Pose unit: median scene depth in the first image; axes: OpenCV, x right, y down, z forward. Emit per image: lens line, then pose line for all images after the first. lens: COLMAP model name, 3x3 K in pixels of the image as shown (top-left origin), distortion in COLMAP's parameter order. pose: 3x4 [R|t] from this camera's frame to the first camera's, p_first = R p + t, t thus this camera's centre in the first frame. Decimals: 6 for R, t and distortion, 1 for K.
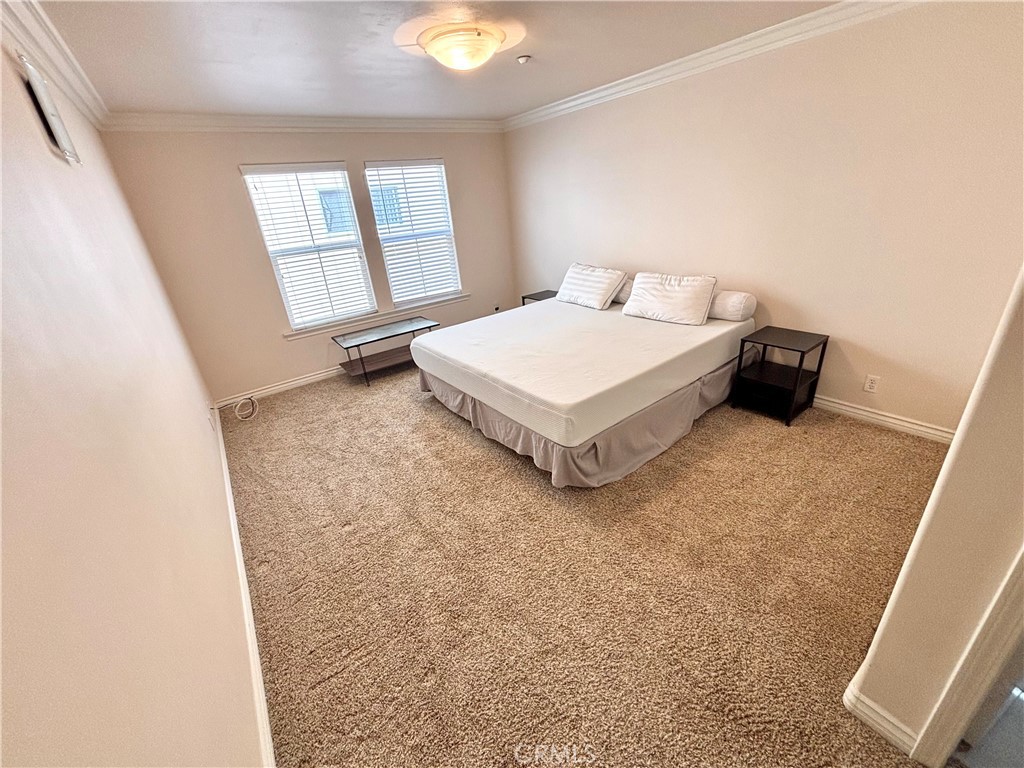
lens RADIAL K [[413.1, 0, 512.6], [0, 413.1, 382.5], [0, 0, 1]] dist [0.000406, -0.000384]
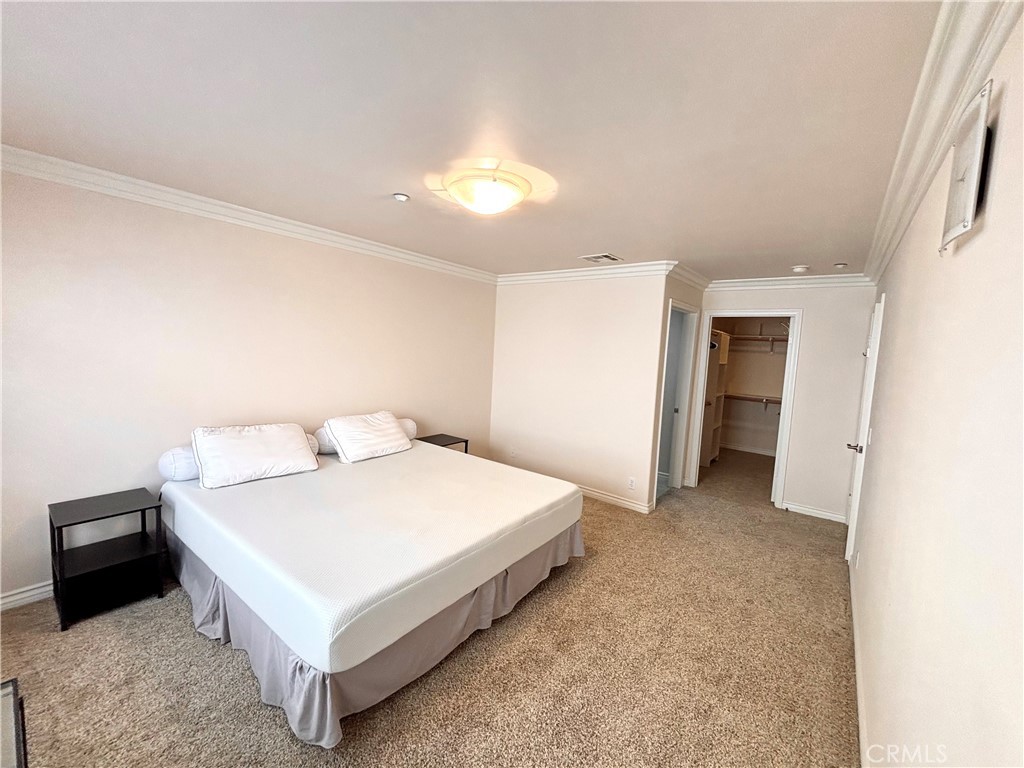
lens RADIAL K [[405.3, 0, 527.2], [0, 405.3, 378.9], [0, 0, 1]] dist [-0.000245, -0.000132]
pose [[-0.286800, -0.007169, 0.957964, -0.758834], [0.350589, 0.929818, 0.111919, -0.333665], [-0.891534, 0.367950, -0.264158, 0.941390]]
